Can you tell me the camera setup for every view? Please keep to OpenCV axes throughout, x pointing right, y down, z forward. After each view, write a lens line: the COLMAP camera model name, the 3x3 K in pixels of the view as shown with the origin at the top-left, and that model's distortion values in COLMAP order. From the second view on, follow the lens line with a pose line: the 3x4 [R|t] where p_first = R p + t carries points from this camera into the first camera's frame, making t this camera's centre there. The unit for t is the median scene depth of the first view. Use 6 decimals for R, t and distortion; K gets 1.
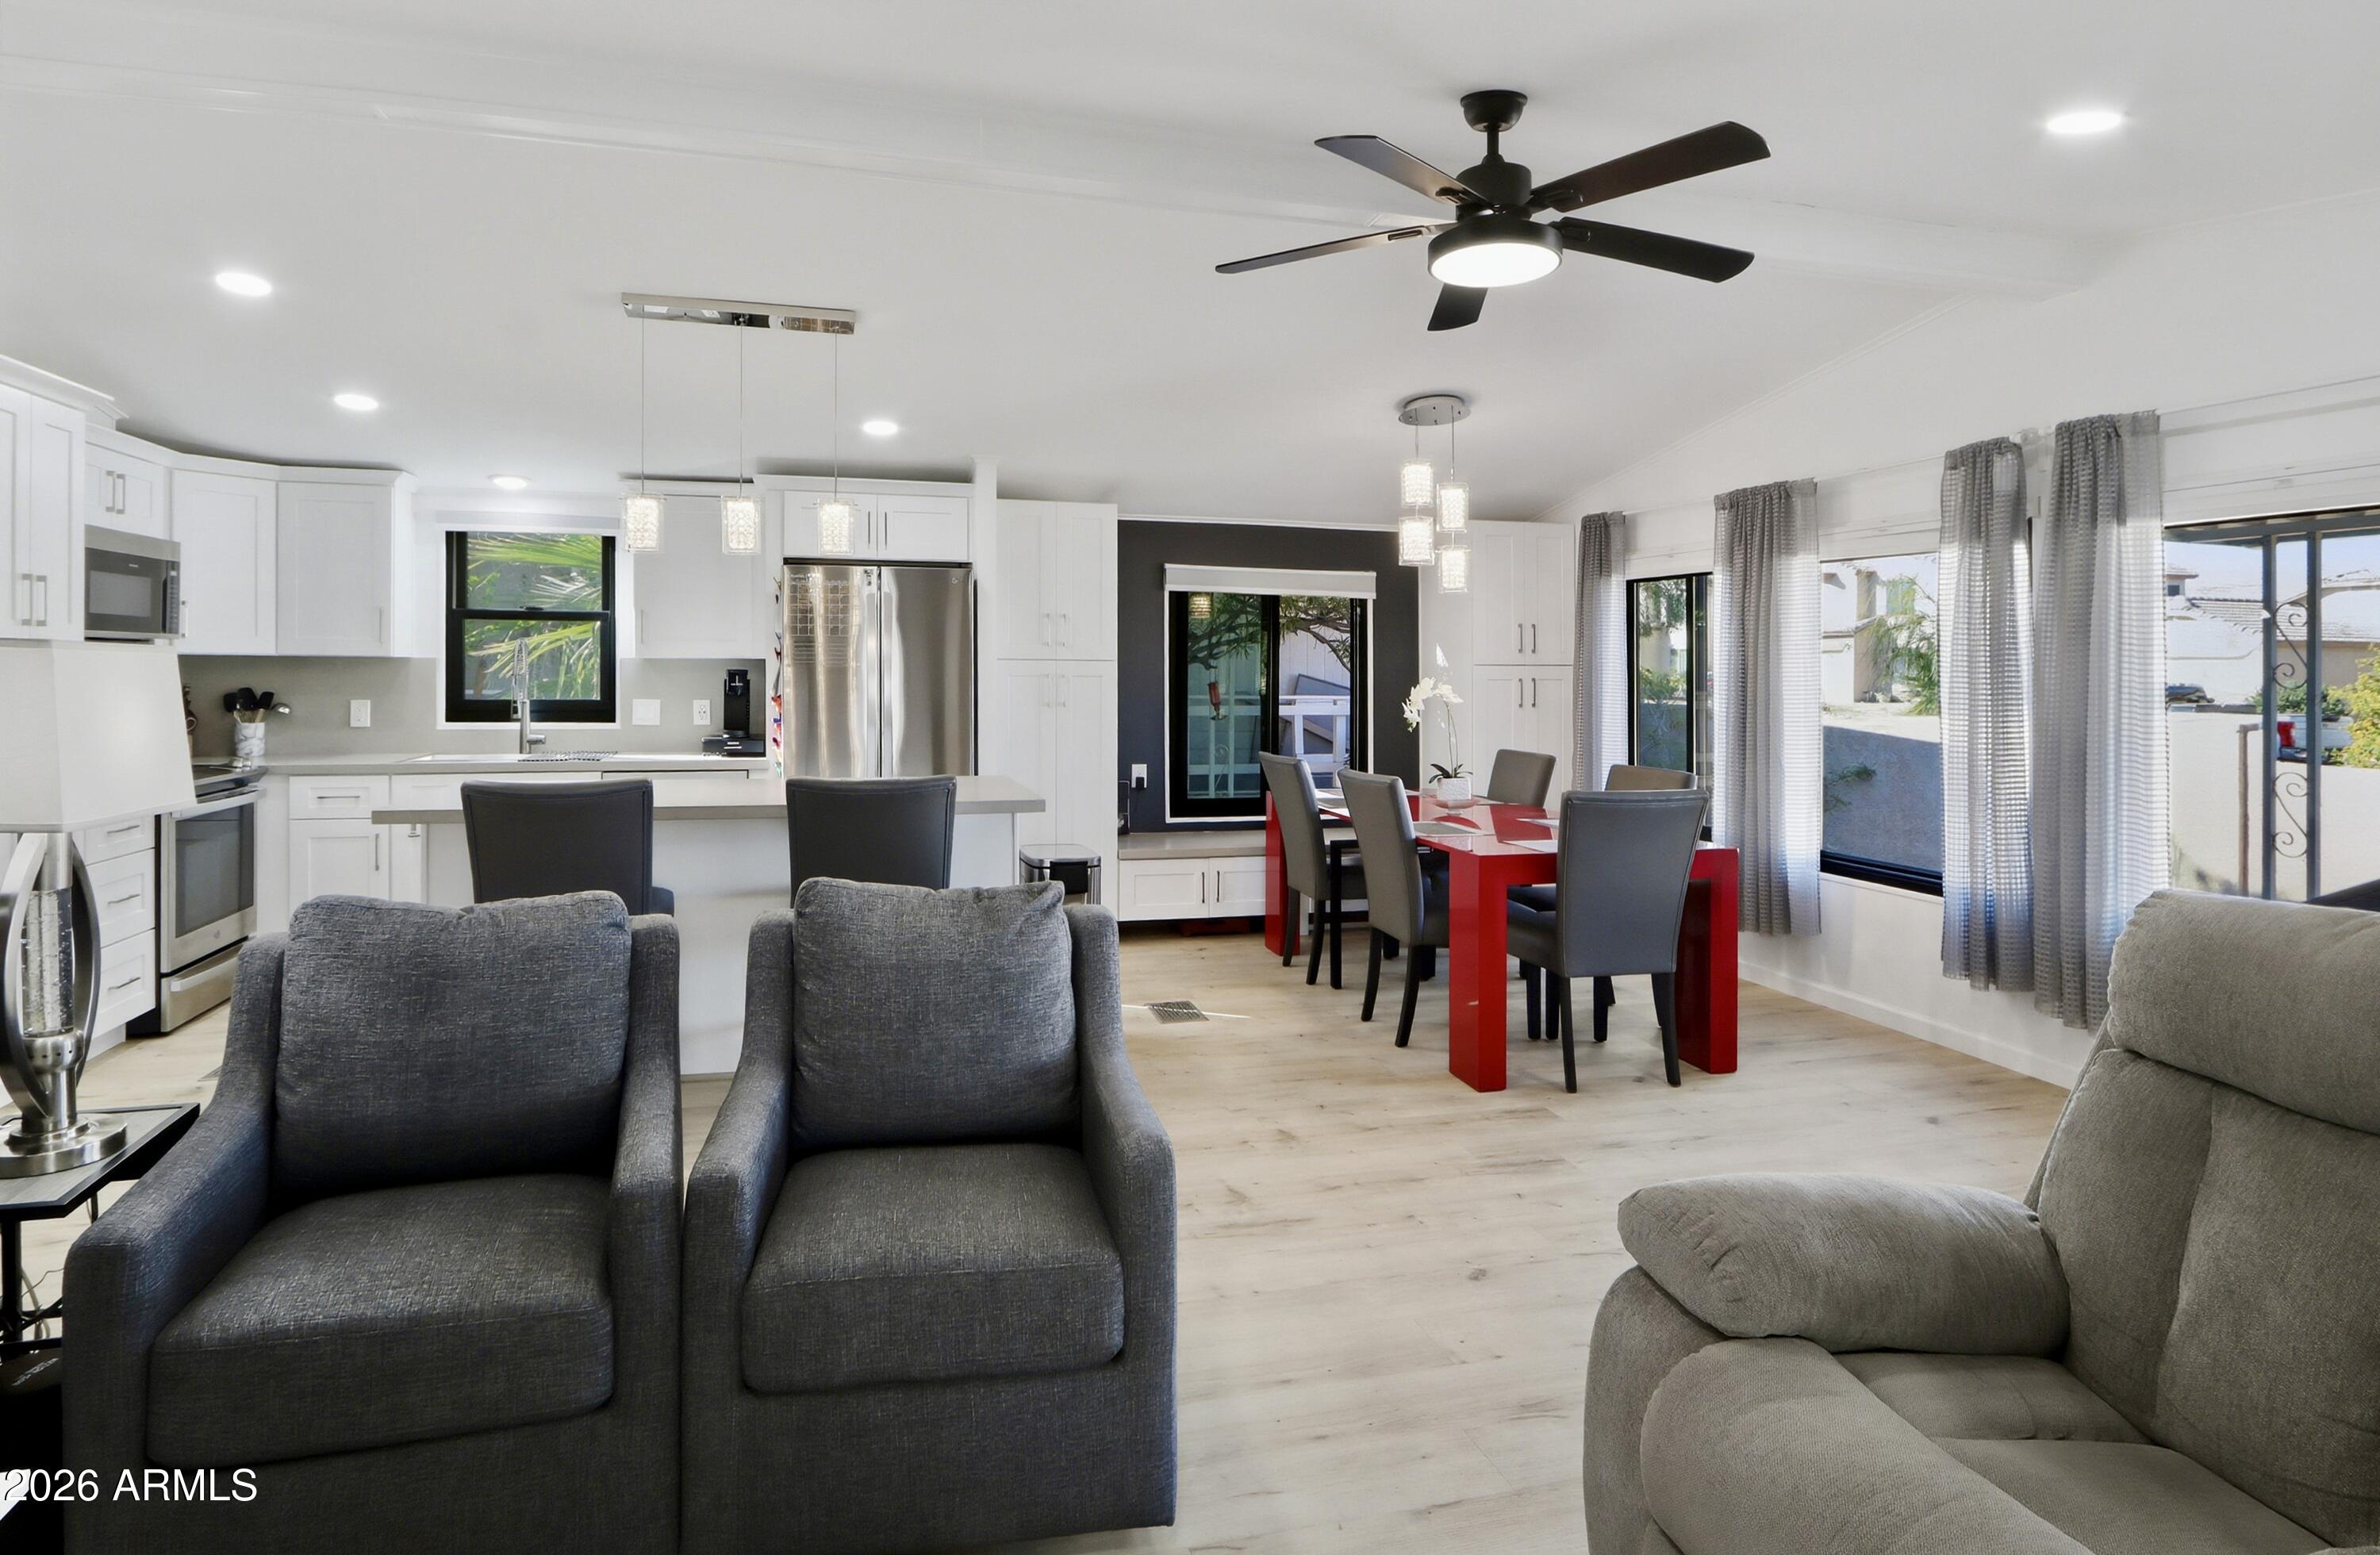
lens RADIAL K [[1319.5, 0, 1199.3], [0, 1319.5, 668.0], [0, 0, 1]] dist [-0.017163, 0.000303]
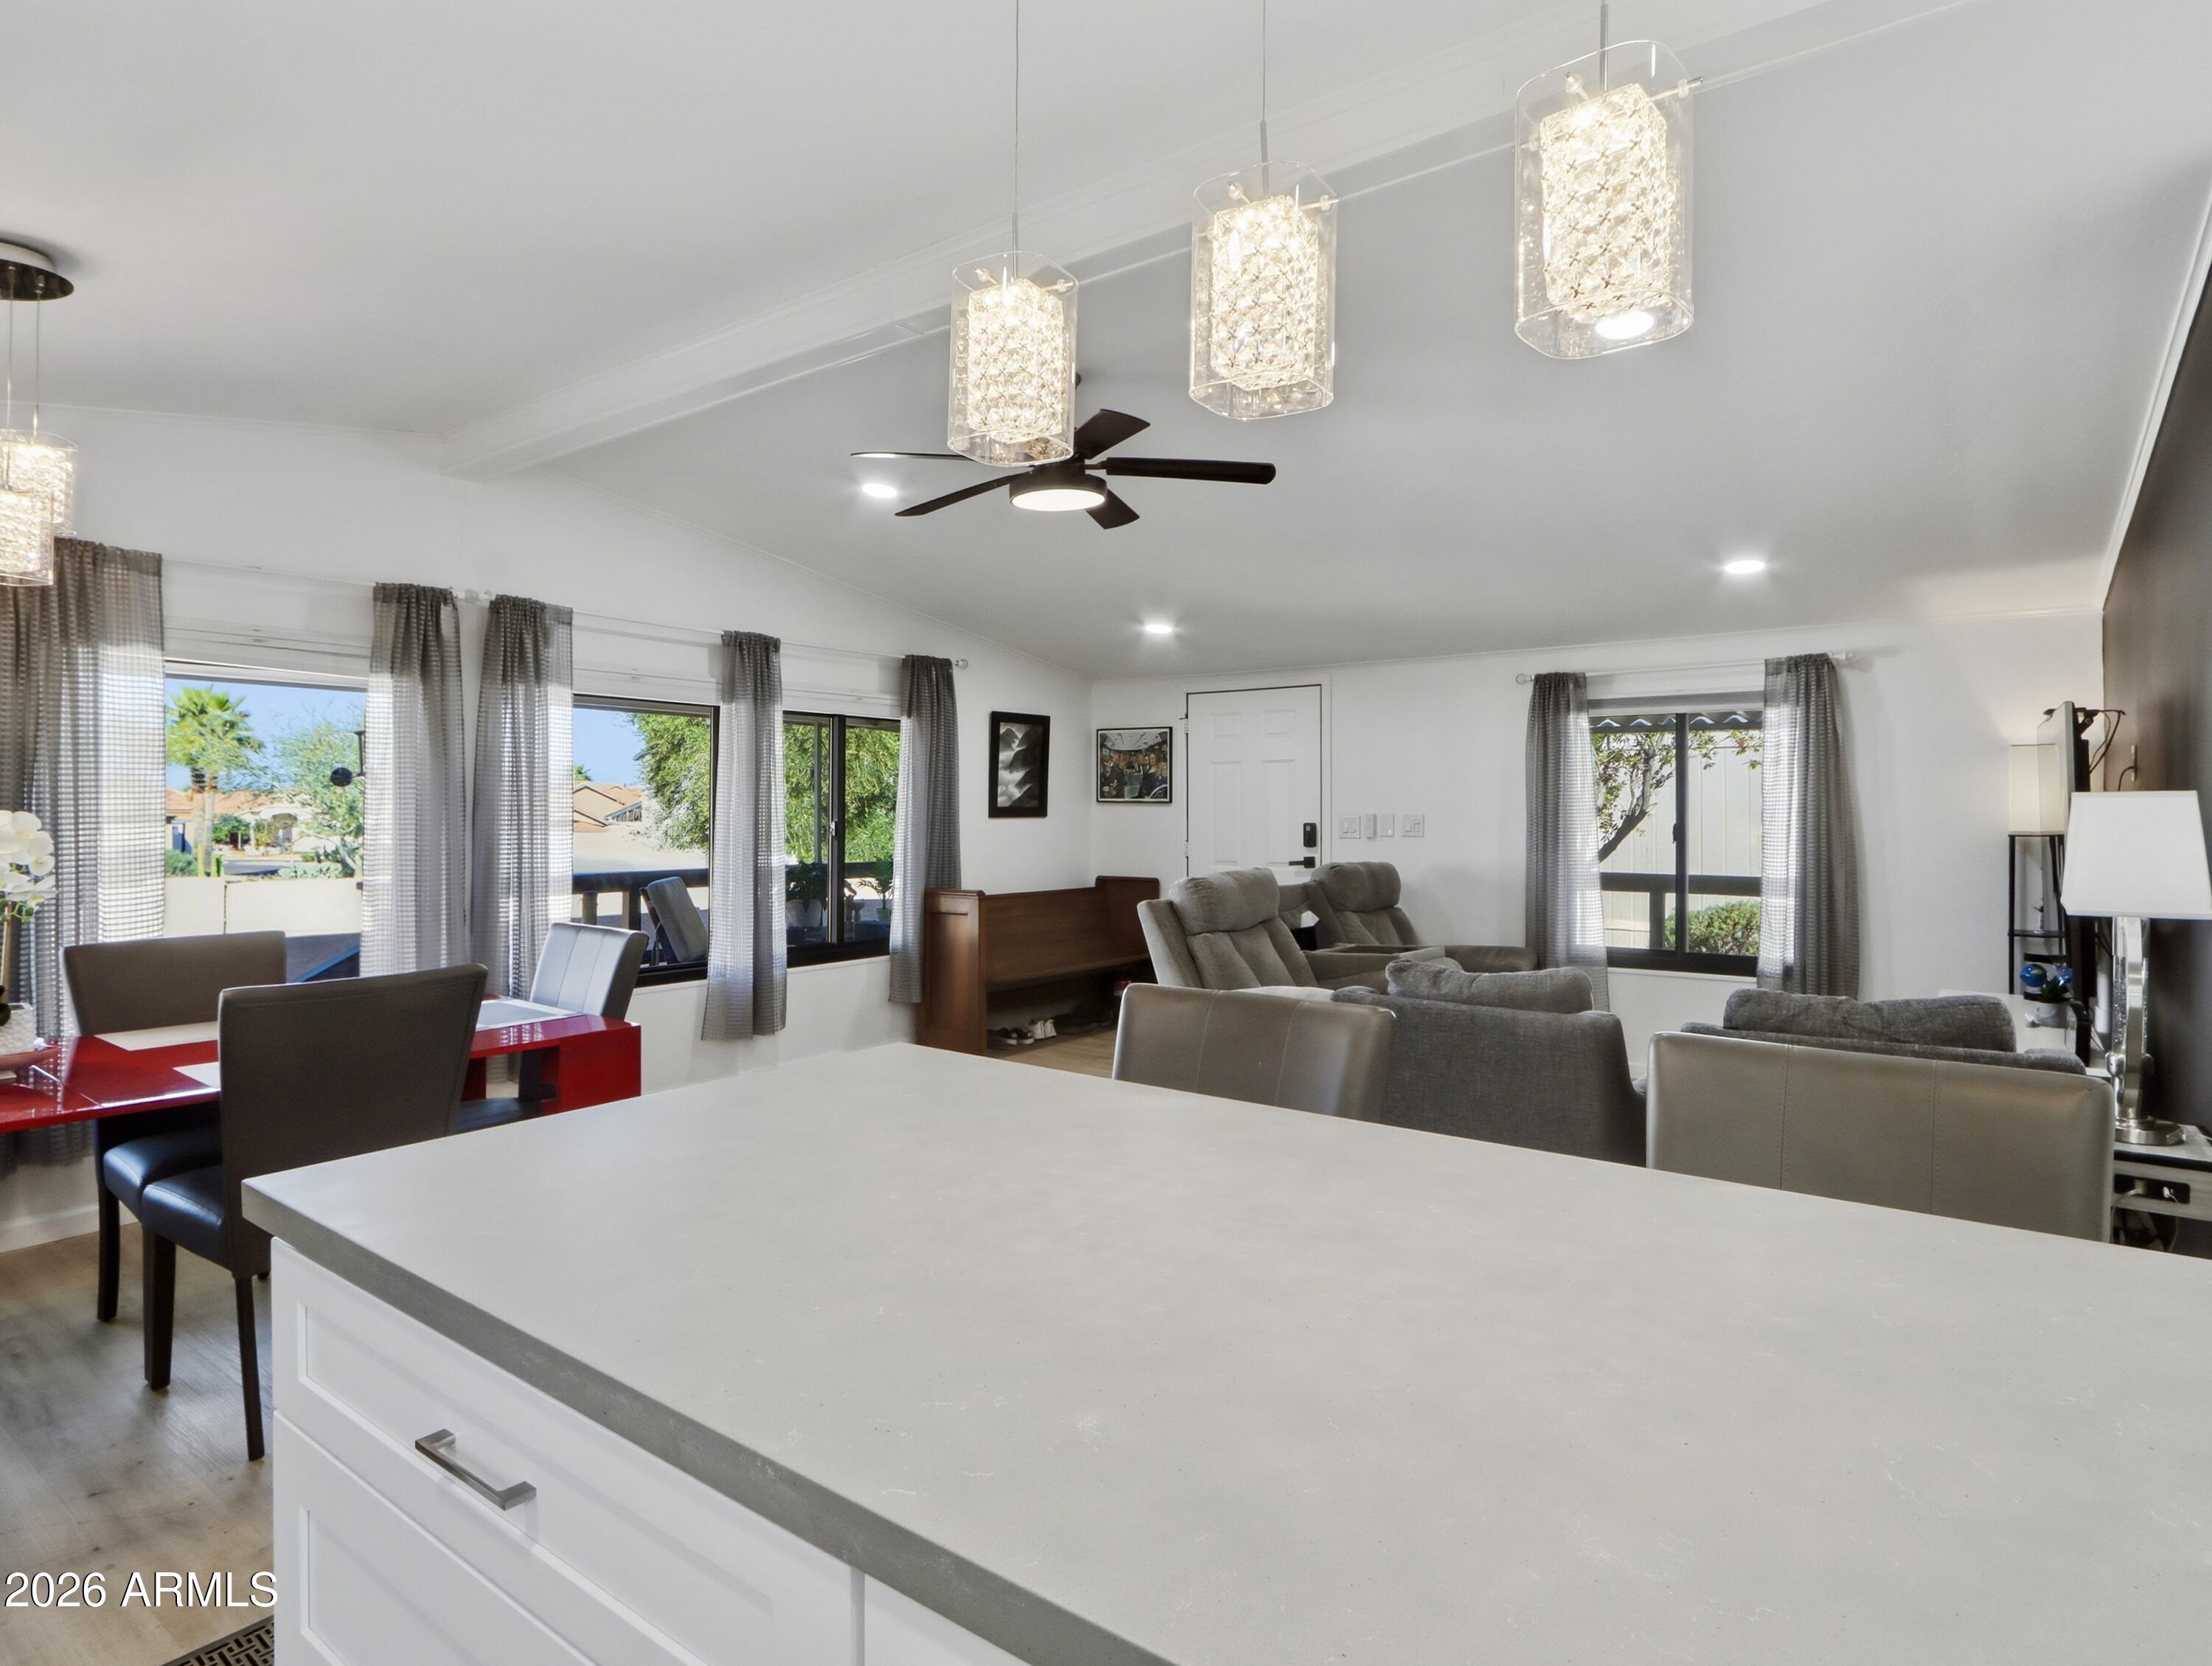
lens RADIAL K [[1203.8, 0, 1097.1], [0, 1203.8, 815.9], [0, 0, 1]] dist [-0.023100, 0.005128]
pose [[-0.599423, -0.014813, 0.800295, -0.389064], [-0.007439, 0.999889, 0.012935, -0.000359], [-0.800398, 0.001800, -0.599466, 0.844899]]
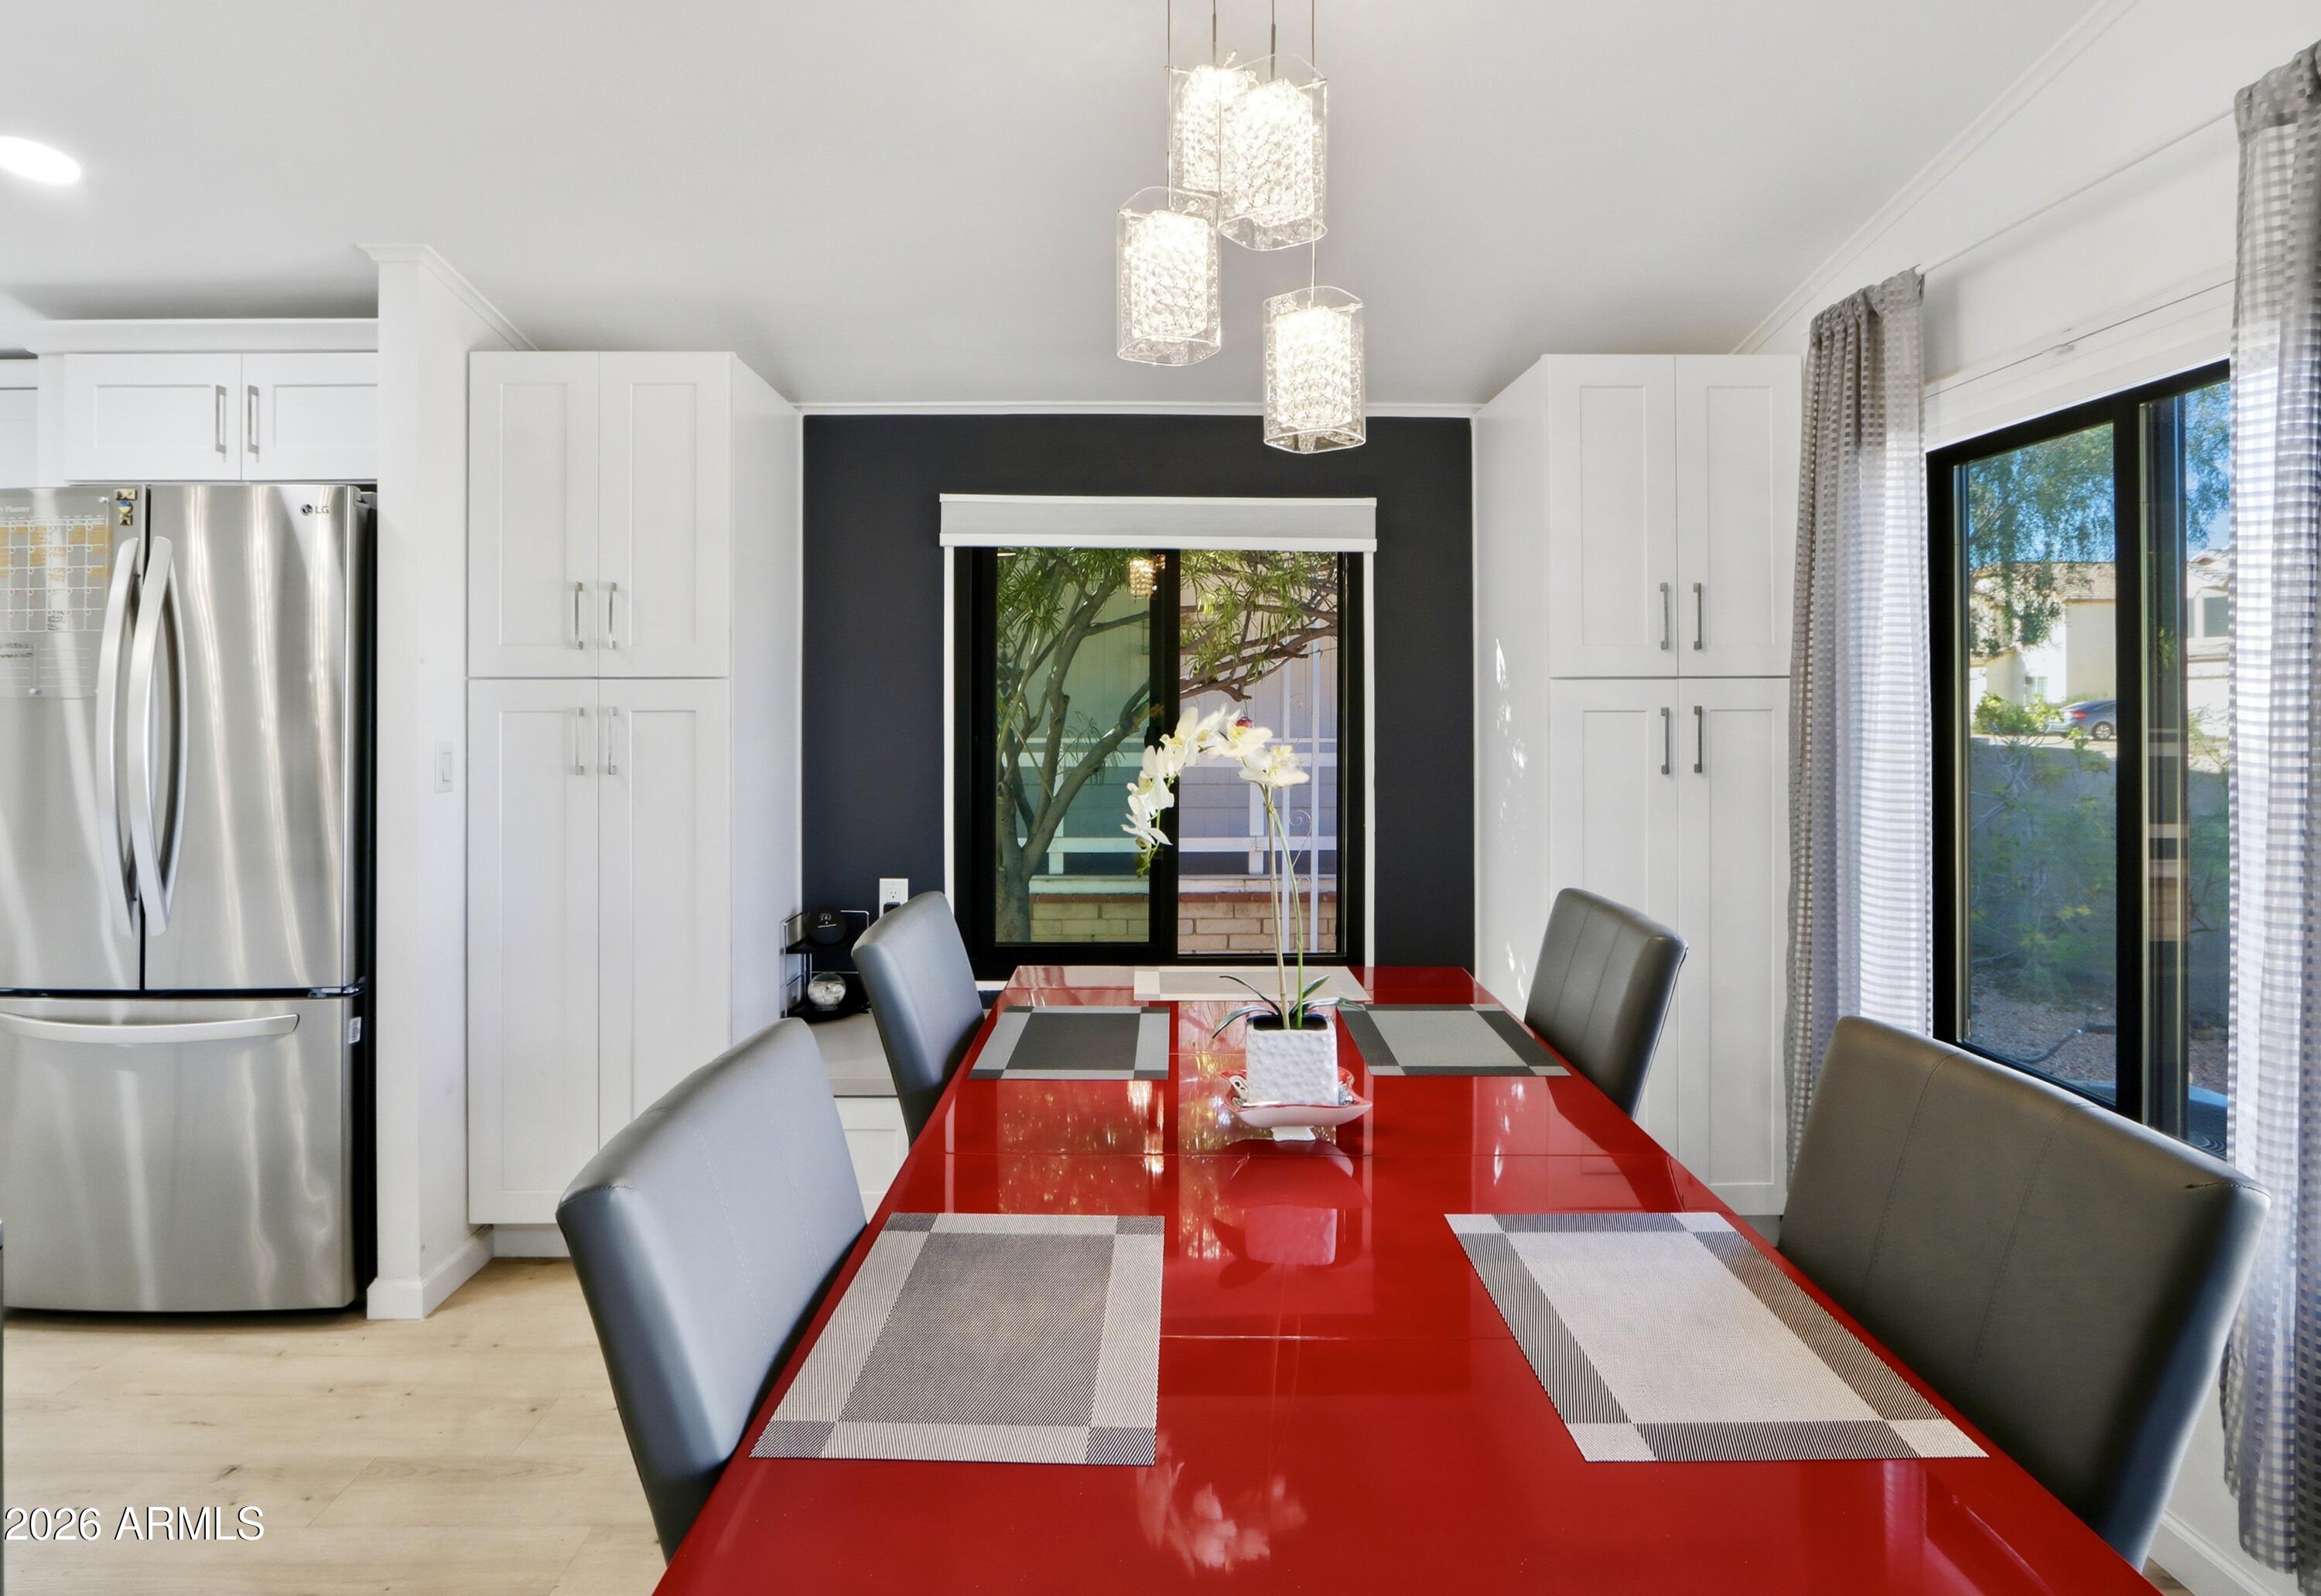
lens RADIAL K [[1249.8, 0, 1153.3], [0, 1249.8, 703.3], [0, 0, 1]] dist [-0.024299, 0.004753]
pose [[0.963925, -0.010876, -0.265951, 0.216943], [0.010976, 0.999939, -0.001110, 0.005839], [0.265946, -0.001850, 0.963986, 0.637274]]
